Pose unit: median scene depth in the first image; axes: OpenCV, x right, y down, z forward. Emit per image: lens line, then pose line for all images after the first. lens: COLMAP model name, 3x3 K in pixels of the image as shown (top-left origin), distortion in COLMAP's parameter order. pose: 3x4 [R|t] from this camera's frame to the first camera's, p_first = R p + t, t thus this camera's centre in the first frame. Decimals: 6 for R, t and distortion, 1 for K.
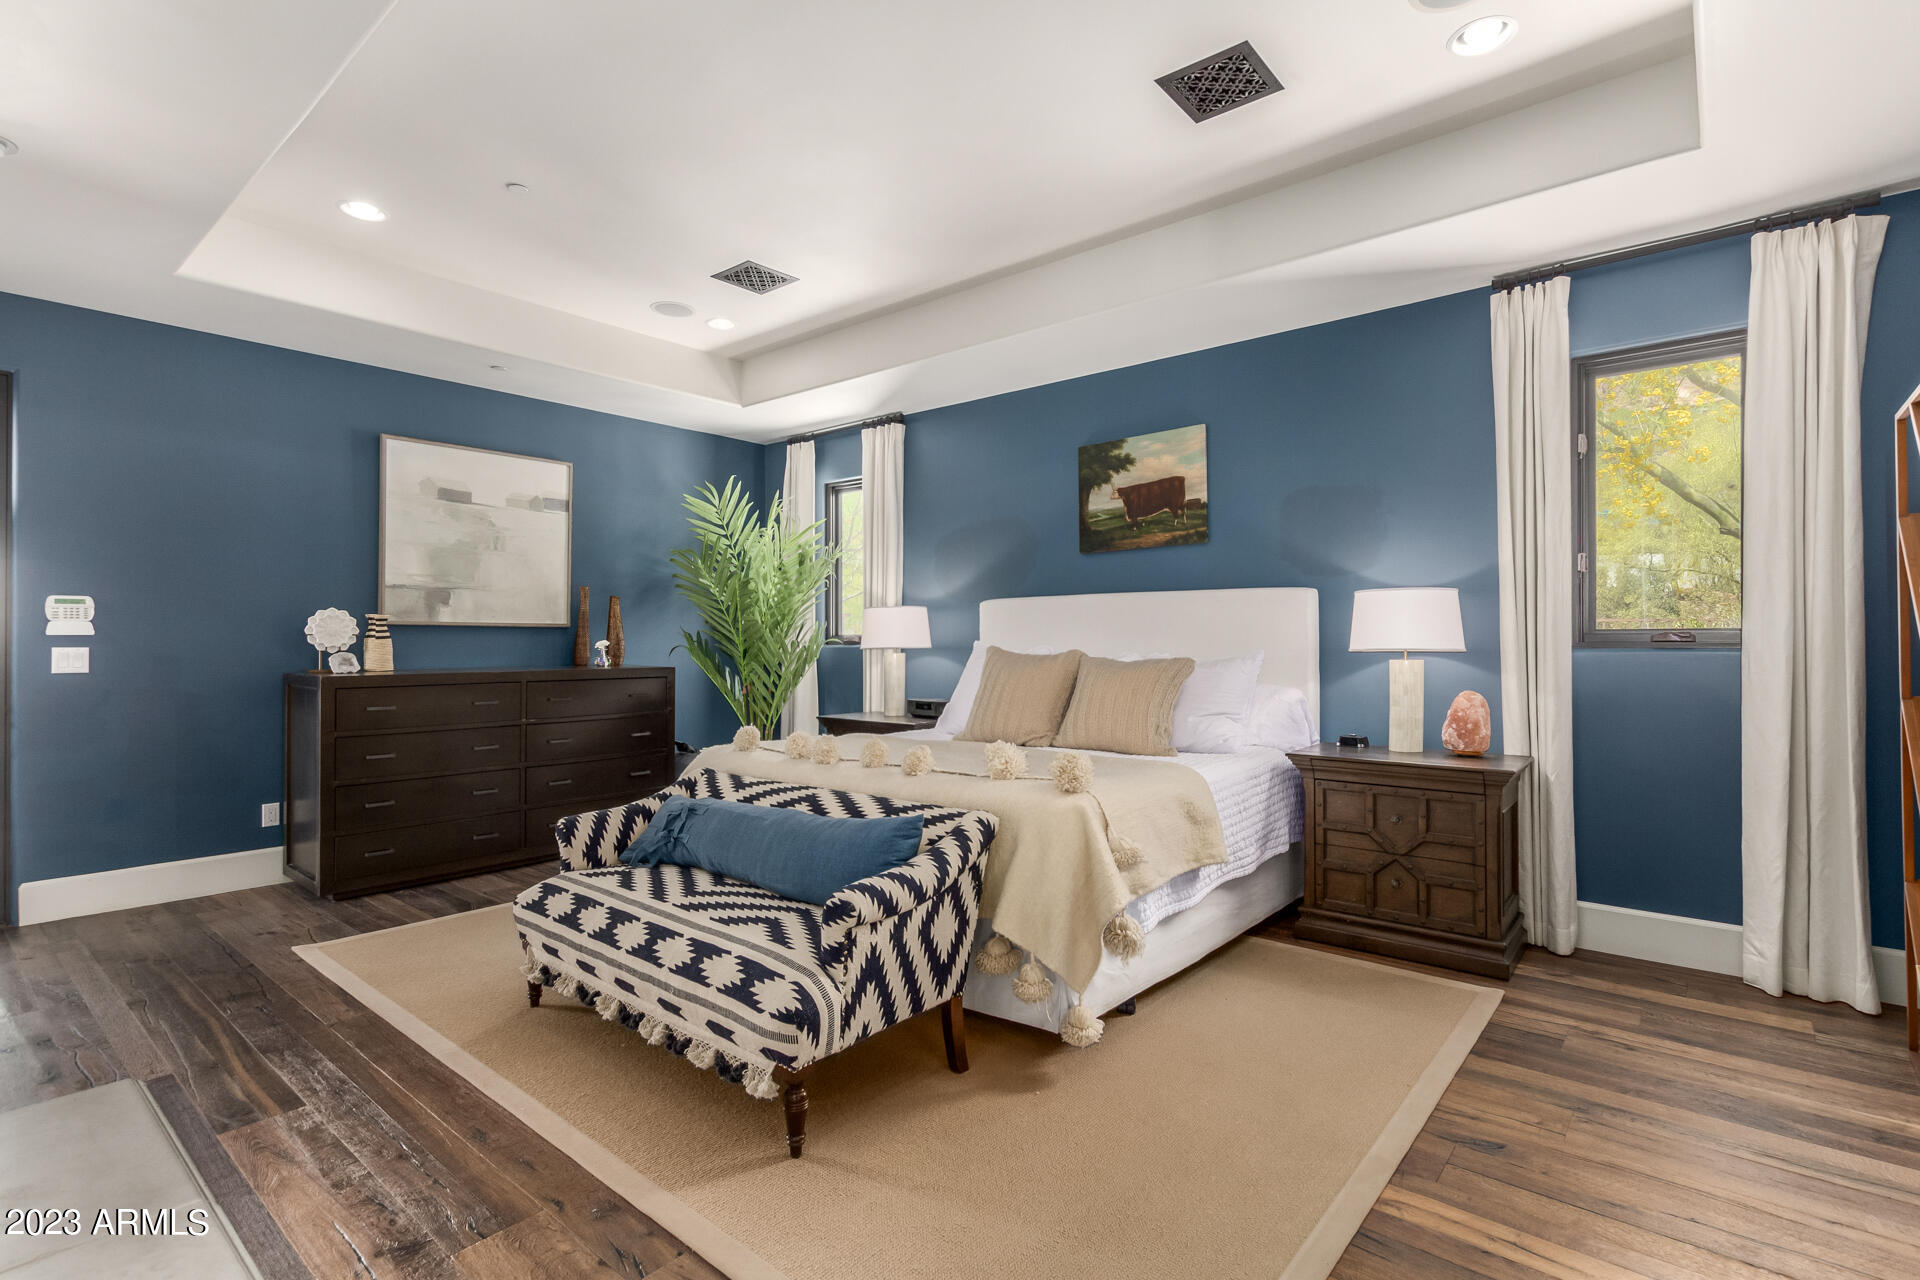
lens RADIAL K [[891.8, 0, 962.5], [0, 891.8, 643.8], [0, 0, 1]] dist [-0.003014, -0.000427]
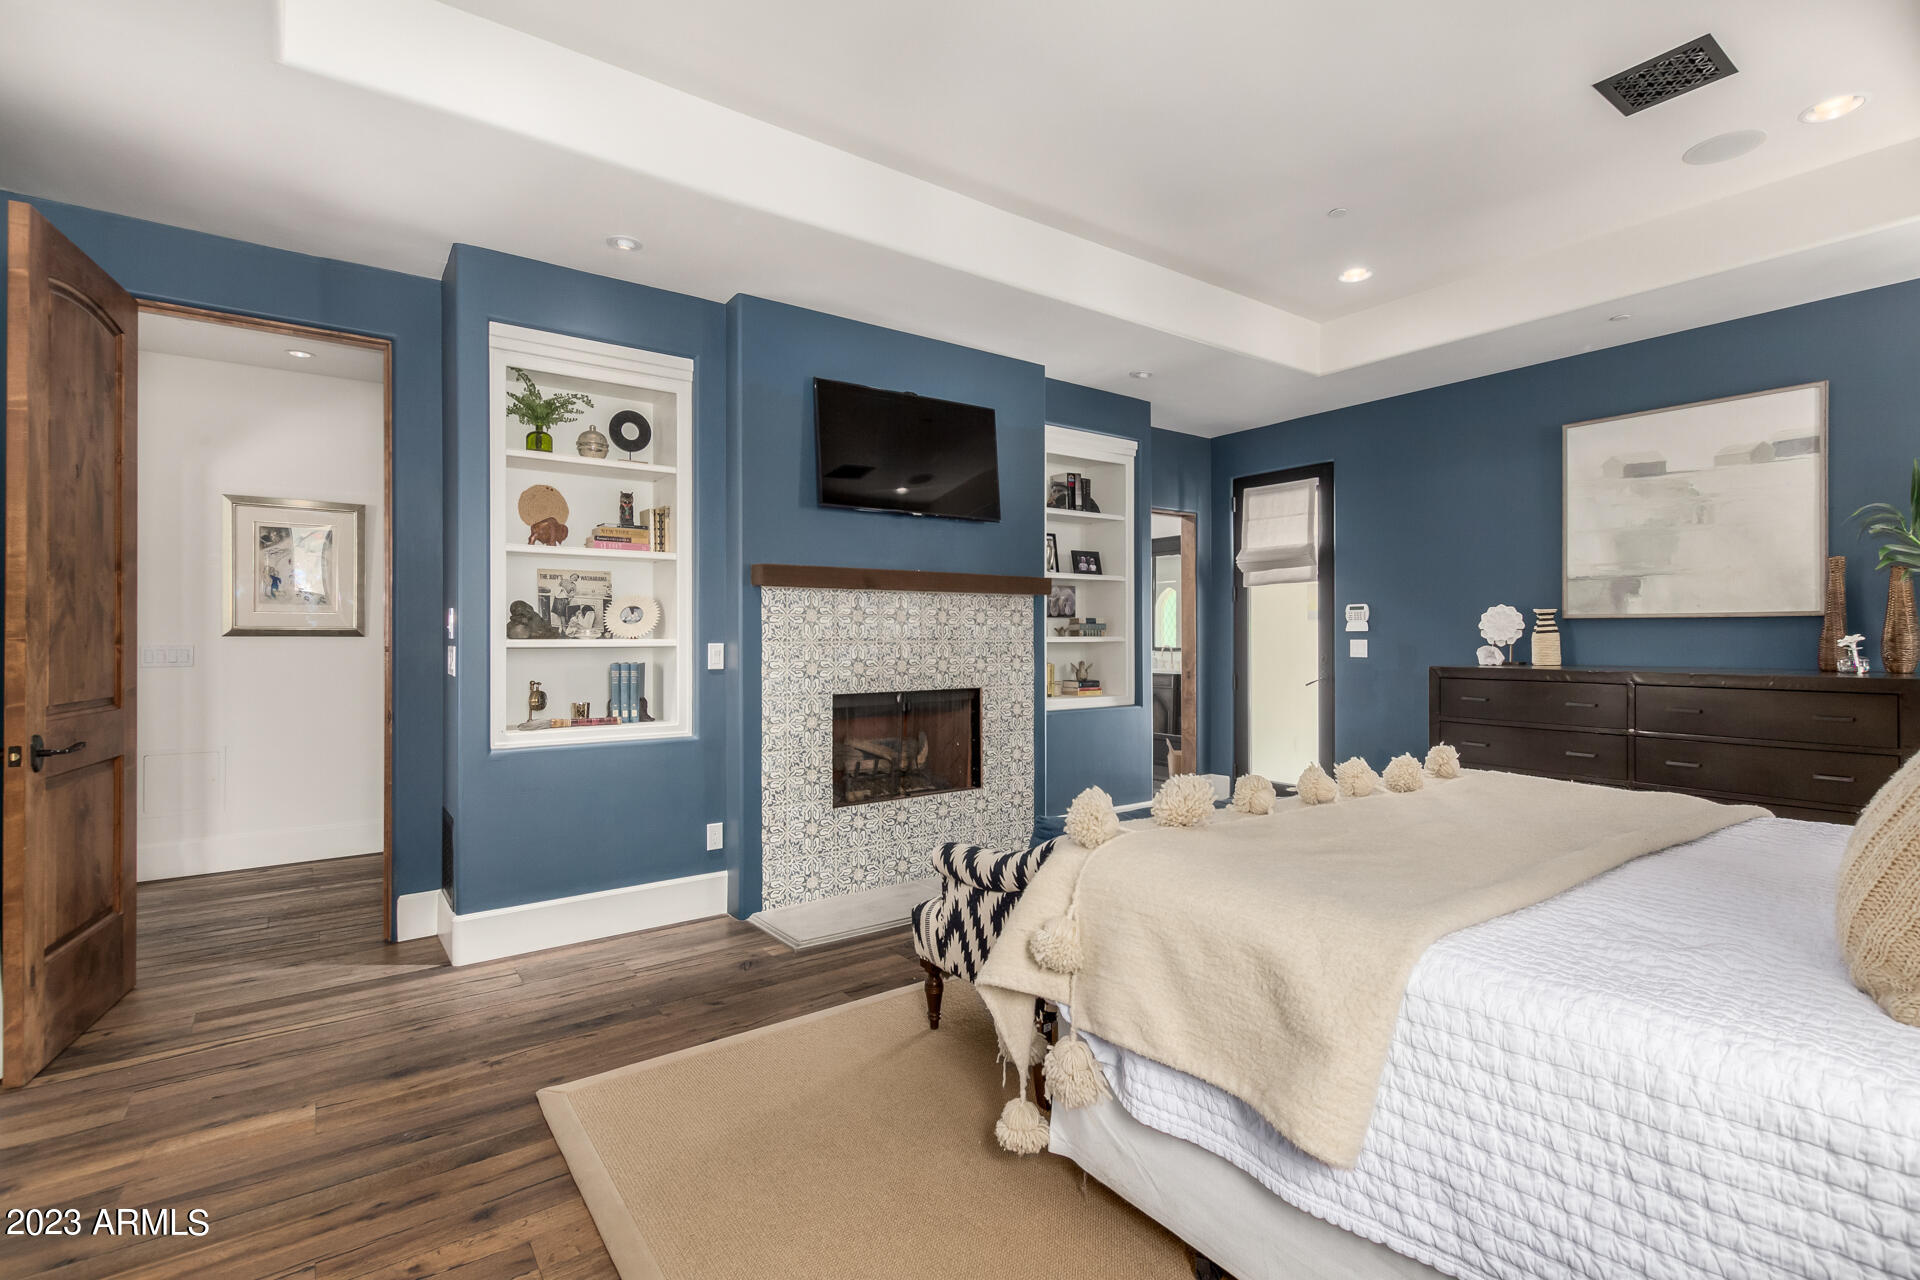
lens RADIAL K [[891.8, 0, 957.8], [0, 891.8, 639.7], [0, 0, 1]] dist [-0.003014, -0.000427]
pose [[-0.244596, 0.004965, -0.969612, 0.565071], [-0.002064, 0.999982, 0.005641, -0.002988], [0.969623, 0.003381, -0.244581, 0.712340]]
